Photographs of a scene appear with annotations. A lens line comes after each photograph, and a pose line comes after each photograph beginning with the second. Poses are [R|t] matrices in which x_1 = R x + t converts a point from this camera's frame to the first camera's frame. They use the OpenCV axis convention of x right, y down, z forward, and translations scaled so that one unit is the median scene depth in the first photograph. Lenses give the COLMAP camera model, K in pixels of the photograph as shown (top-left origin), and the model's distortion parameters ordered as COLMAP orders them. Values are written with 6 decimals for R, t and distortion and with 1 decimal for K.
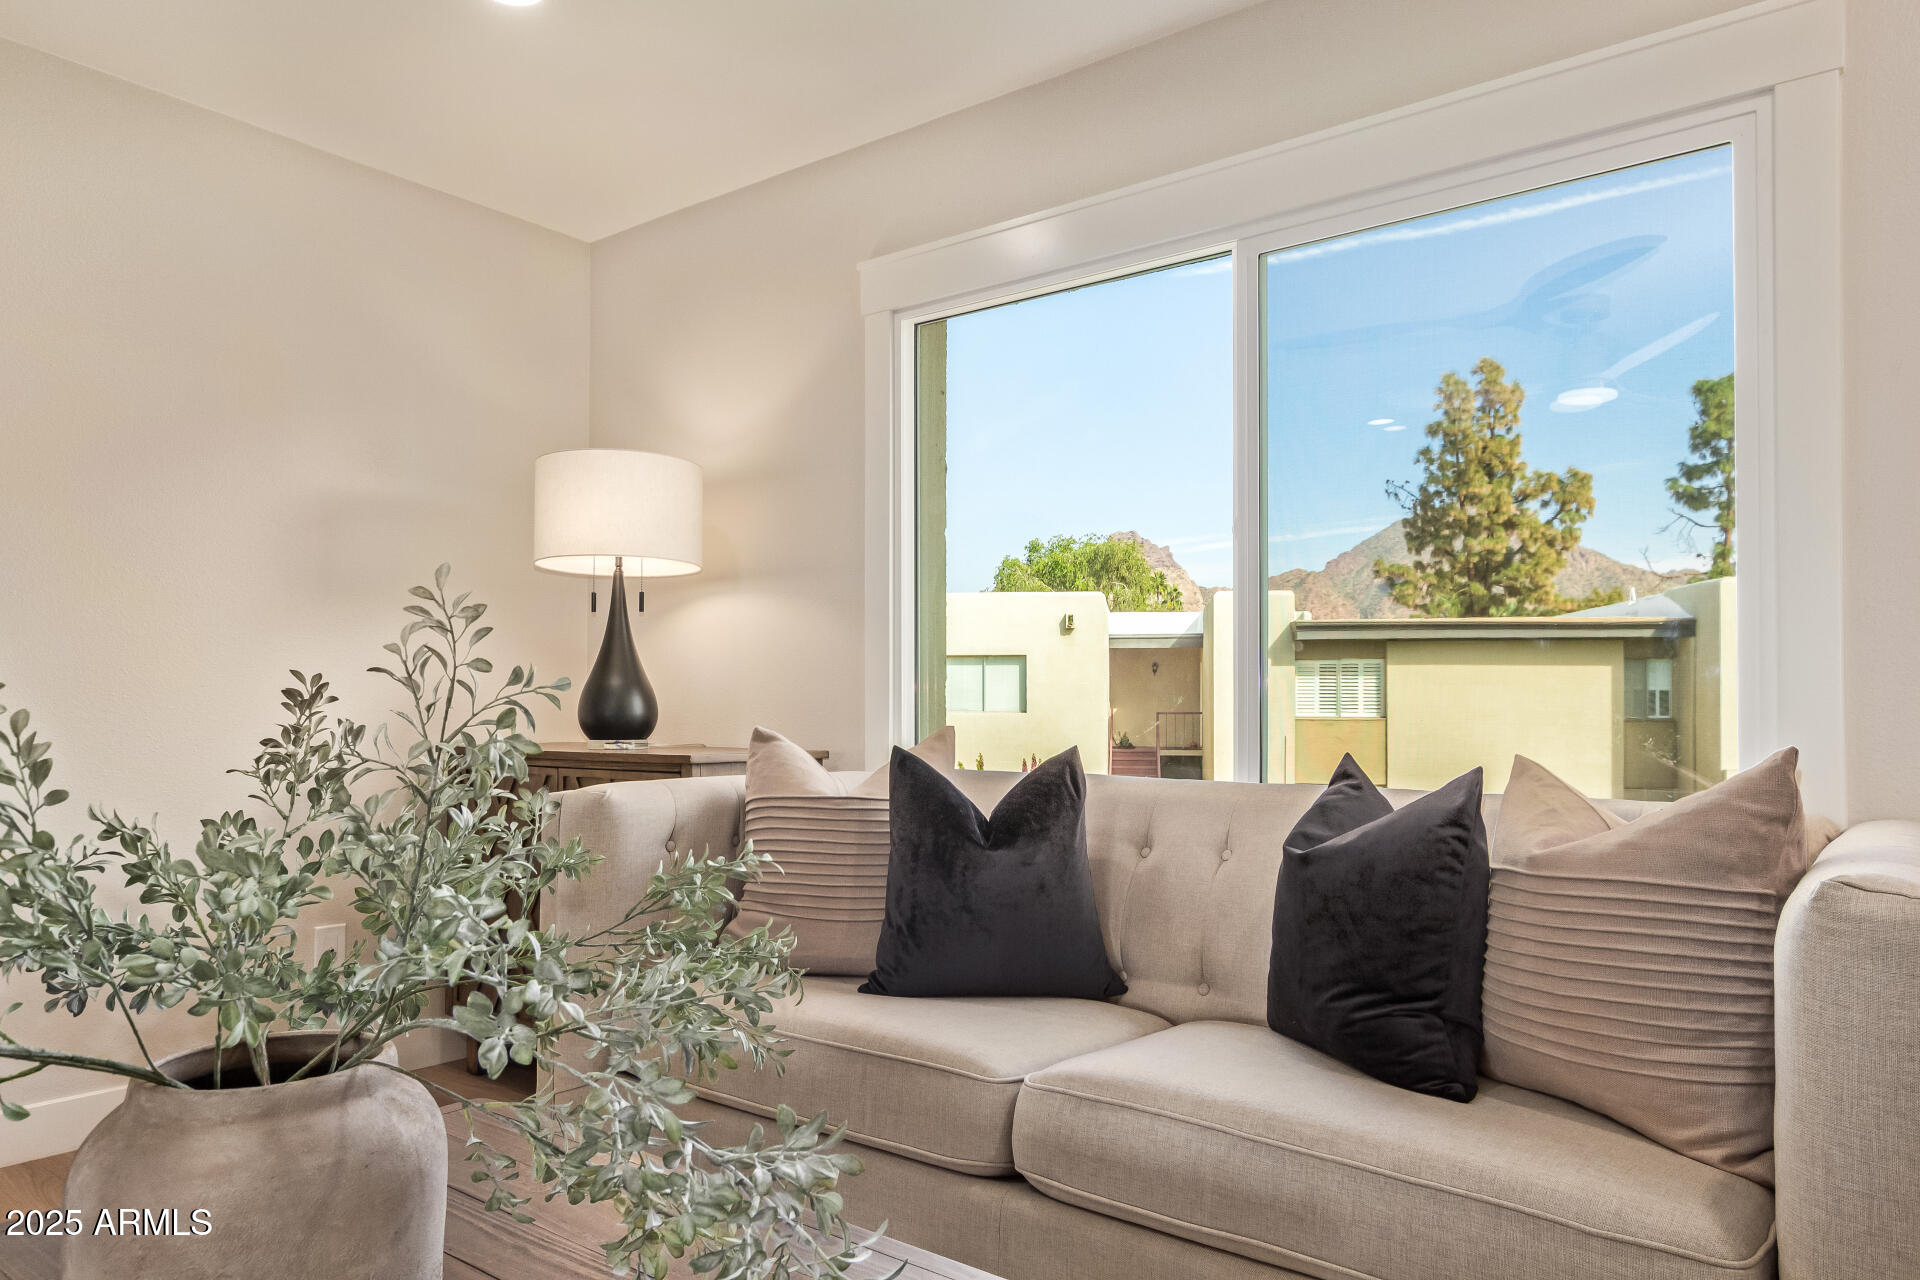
lens RADIAL K [[1270.0, 0, 961.0], [0, 1270.0, 688.9], [0, 0, 1]] dist [-0.004235, -0.001324]
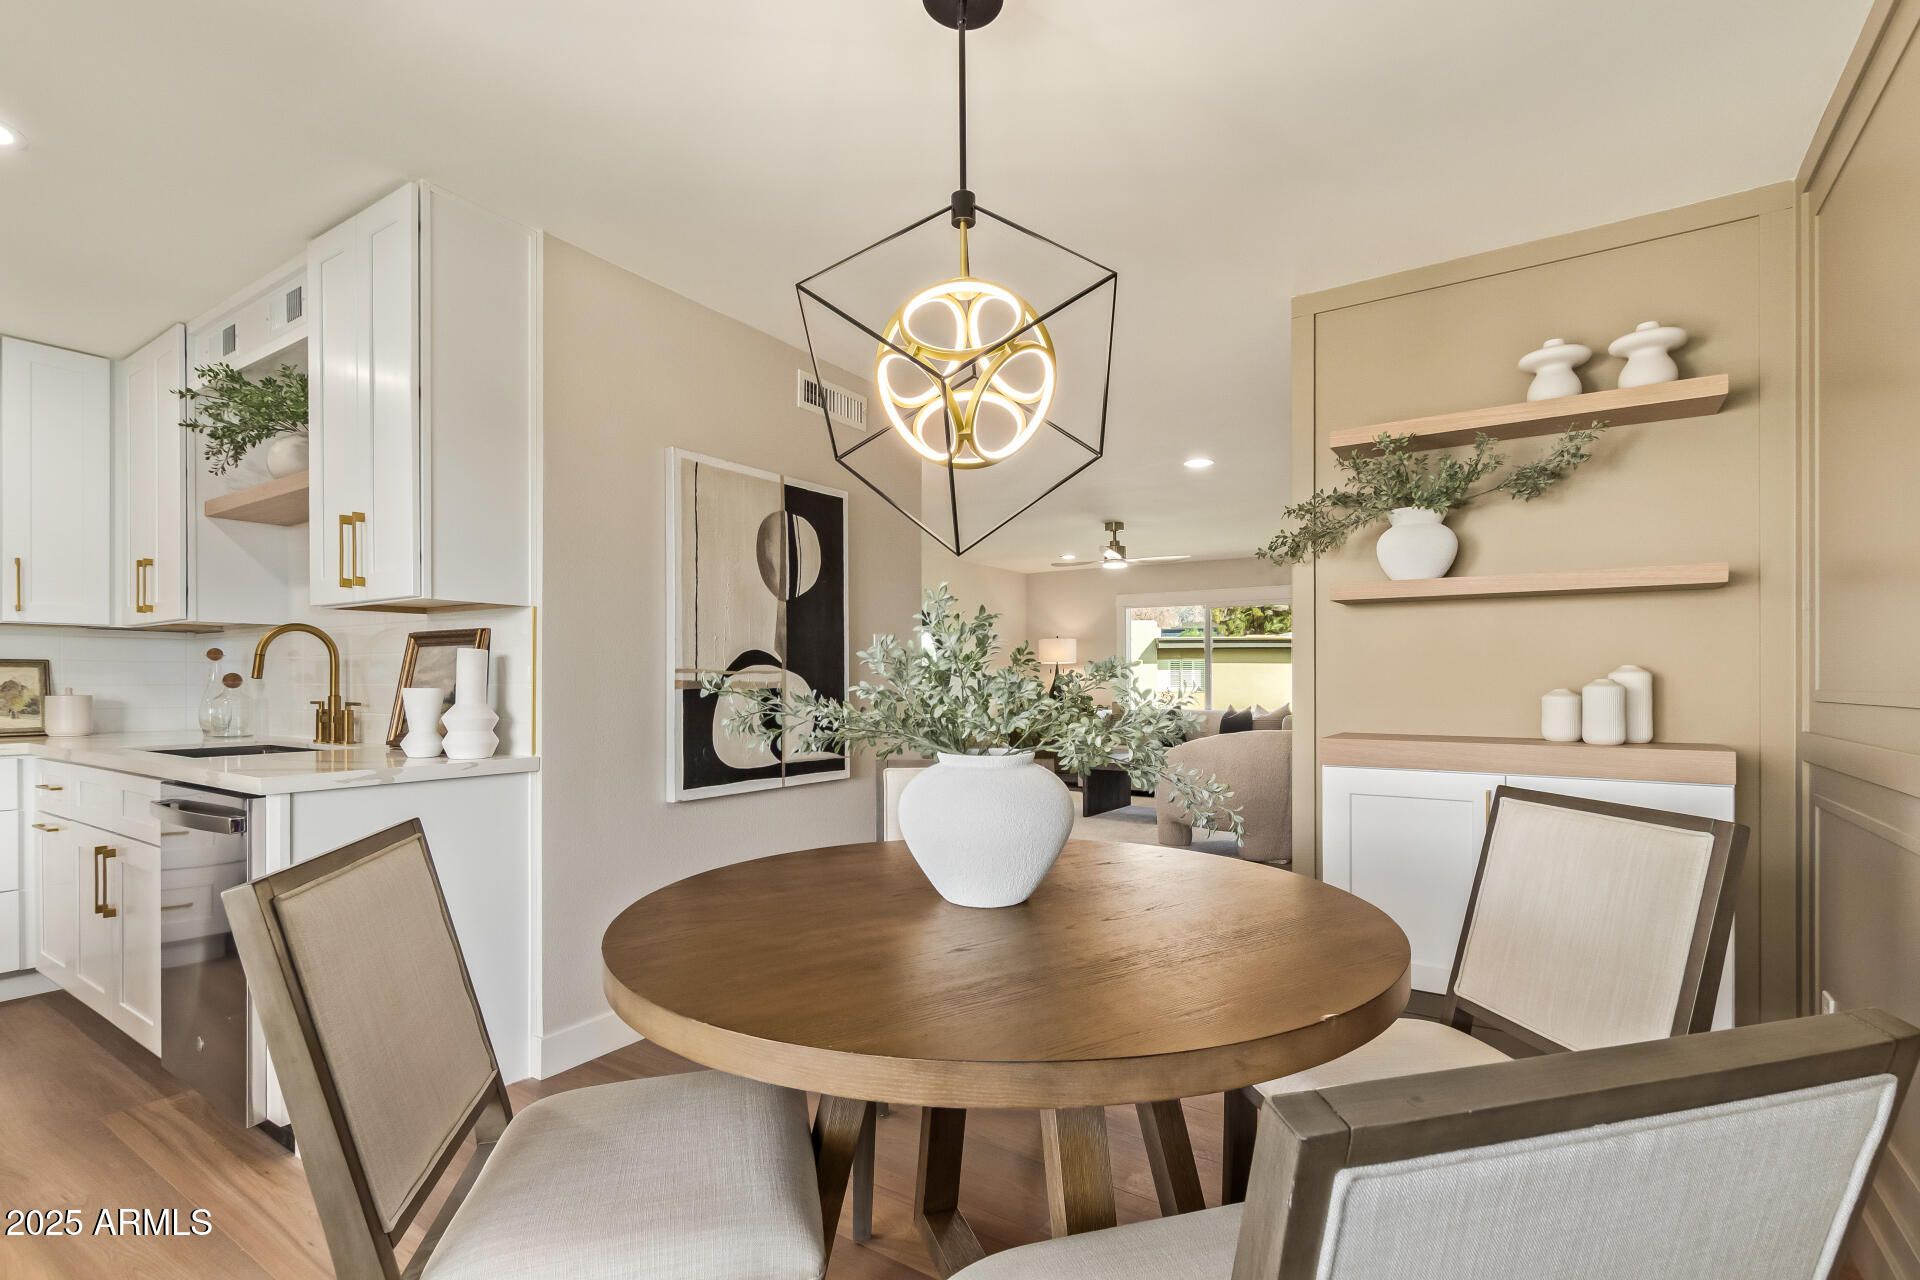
lens RADIAL K [[899.3, 0, 977.4], [0, 899.3, 668.5], [0, 0, 1]] dist [0.012771, -0.005357]
pose [[0.996434, 0.002574, 0.084332, -0.093055], [-0.002541, 0.999997, -0.000504, -0.008504], [-0.084333, 0.000288, 0.996438, -0.235110]]
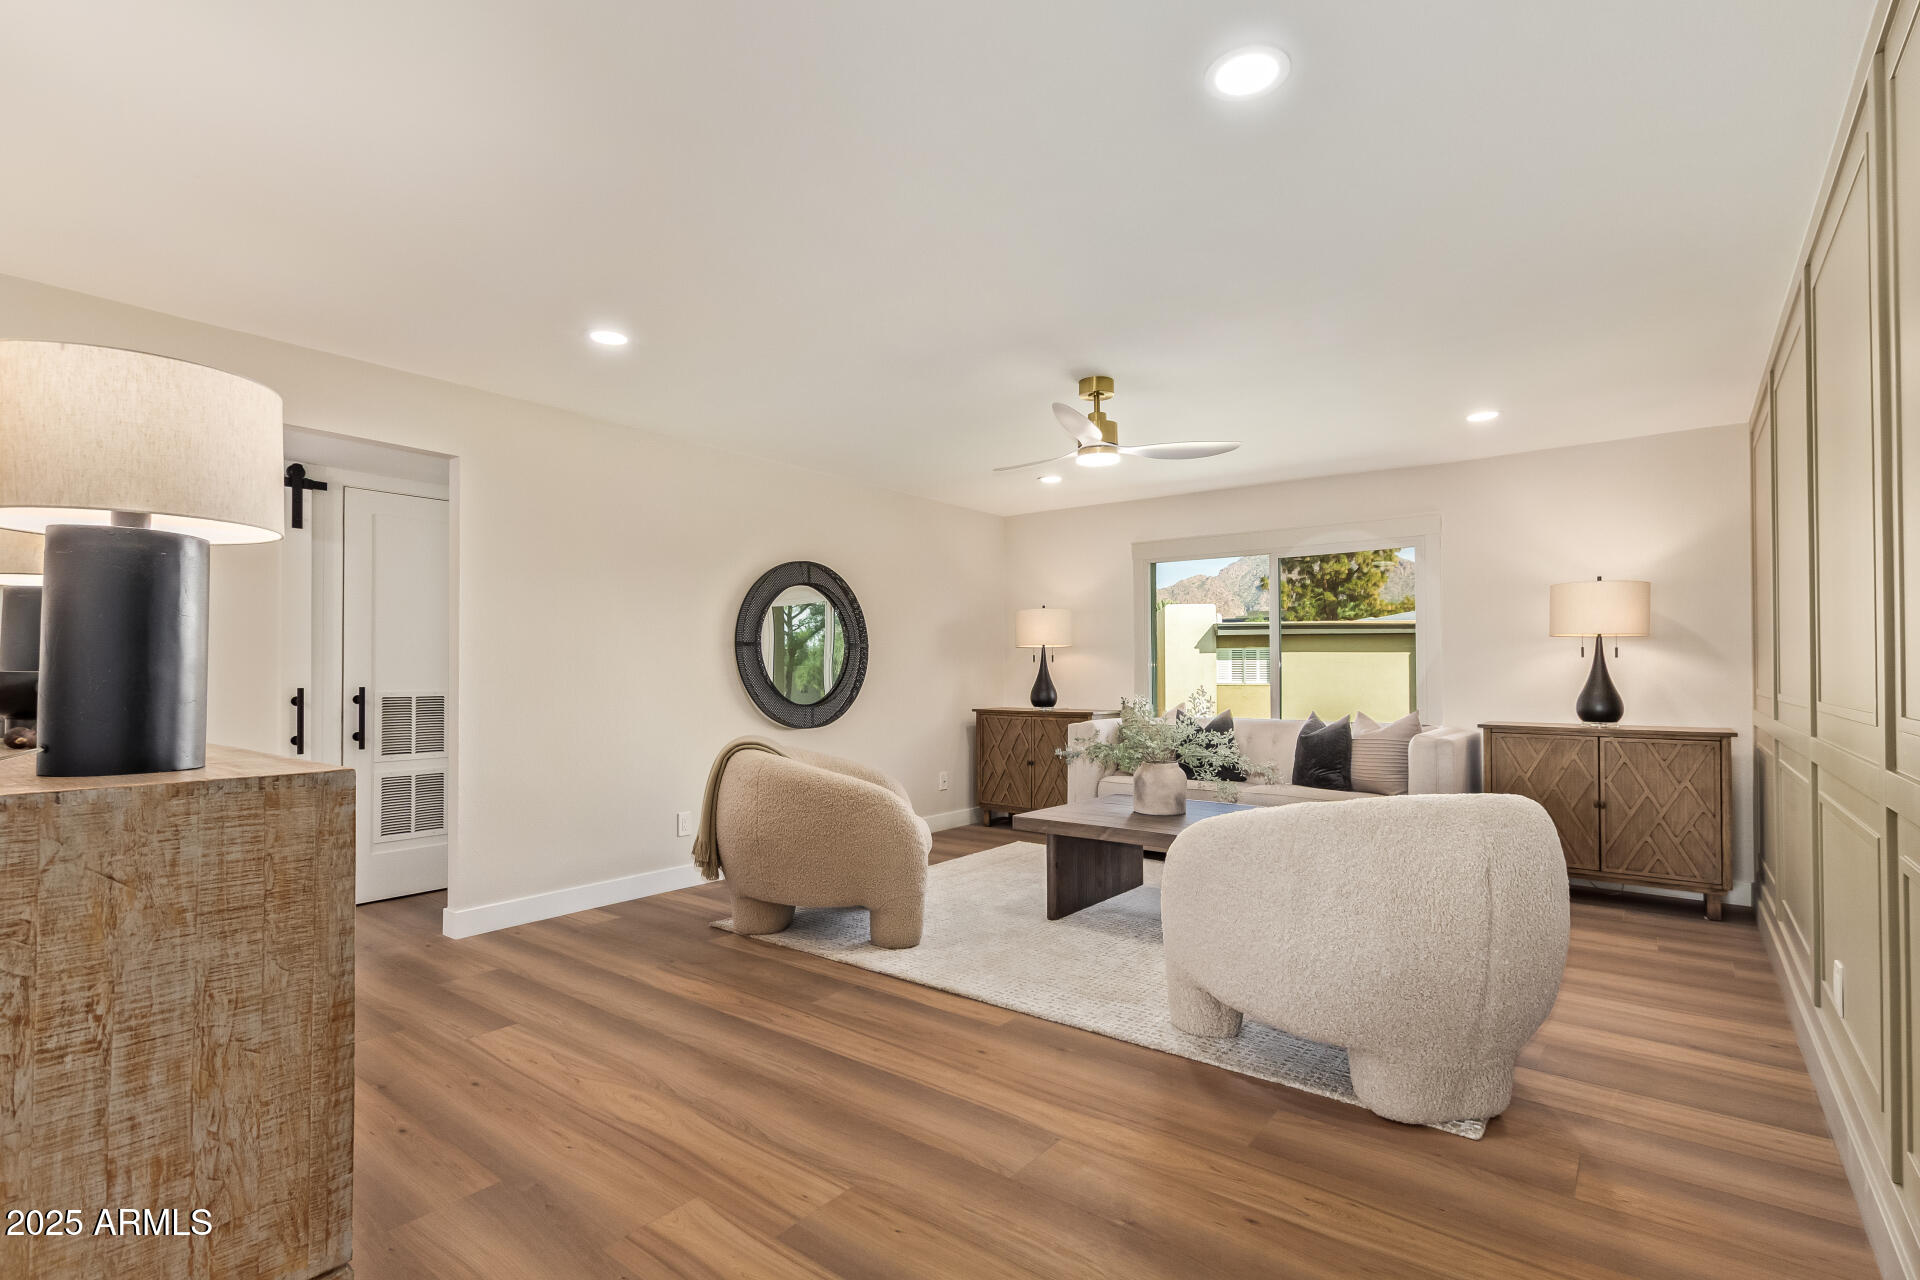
lens RADIAL K [[899.3, 0, 977.4], [0, 899.3, 668.5], [0, 0, 1]] dist [0.012771, -0.005357]
pose [[0.999857, -0.004430, 0.016296, -0.052612], [0.004298, 0.999958, 0.008121, -0.007342], [-0.016332, -0.008050, 0.999834, -0.118533]]
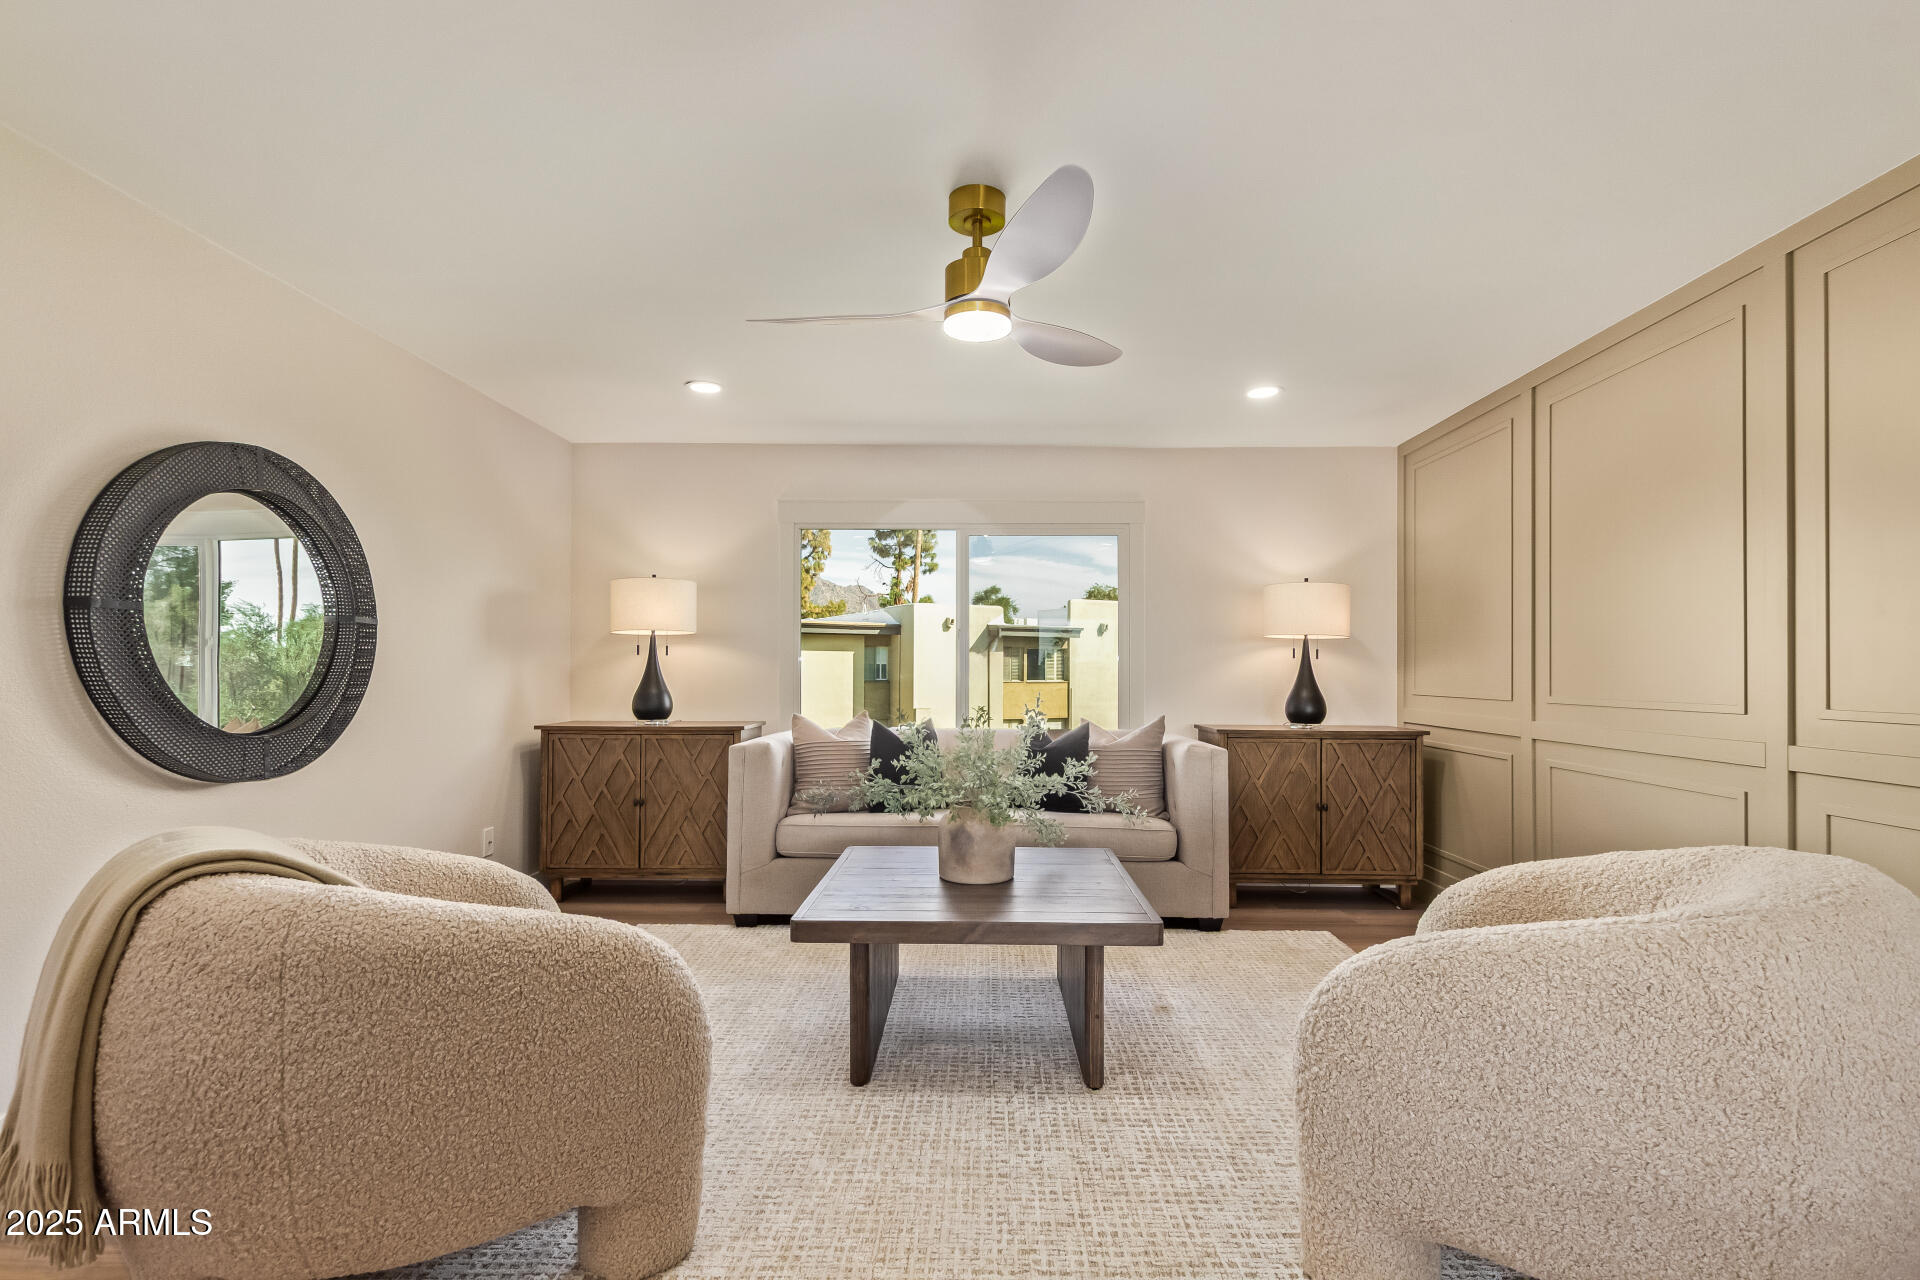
lens RADIAL K [[872.2, 0, 982.9], [0, 872.2, 660.7], [0, 0, 1]] dist [0.000577, -0.004912]
pose [[0.789051, 0.007790, 0.614278, -0.081728], [-0.011213, 0.999936, 0.001723, -0.006937], [-0.614225, -0.008248, 0.789088, -0.046011]]
